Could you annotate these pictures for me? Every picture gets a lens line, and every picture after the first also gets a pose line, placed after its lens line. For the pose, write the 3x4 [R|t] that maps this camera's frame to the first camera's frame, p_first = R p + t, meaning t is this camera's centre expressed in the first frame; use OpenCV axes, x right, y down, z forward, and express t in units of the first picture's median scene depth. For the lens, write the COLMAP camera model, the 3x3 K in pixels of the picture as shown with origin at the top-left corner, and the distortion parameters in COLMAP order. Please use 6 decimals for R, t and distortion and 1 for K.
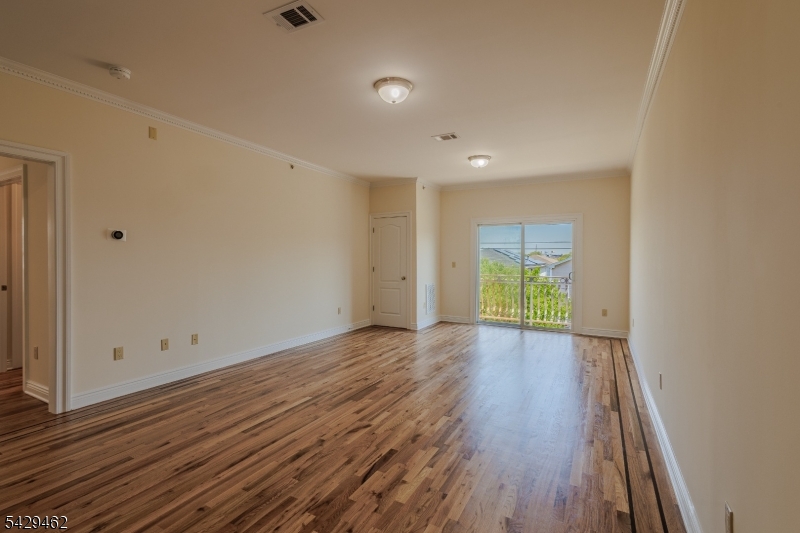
lens RADIAL K [[376.1, 0, 399.8], [0, 376.1, 267.7], [0, 0, 1]] dist [0.017812, -0.004109]
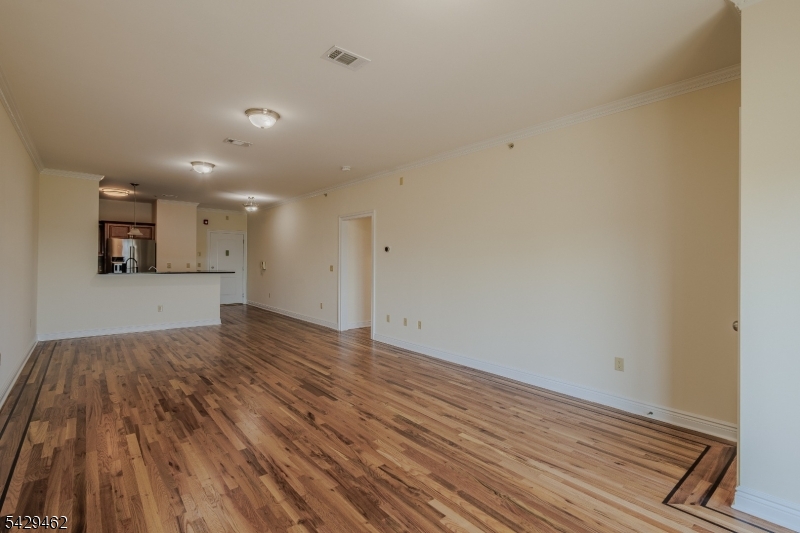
lens RADIAL K [[376.1, 0, 385.9], [0, 376.1, 268.2], [0, 0, 1]] dist [0.017812, -0.004109]
pose [[-0.398057, 0.007021, -0.917334, 0.720393], [-0.030560, 0.999314, 0.020910, -0.031939], [0.916851, 0.036357, -0.397570, 1.456753]]
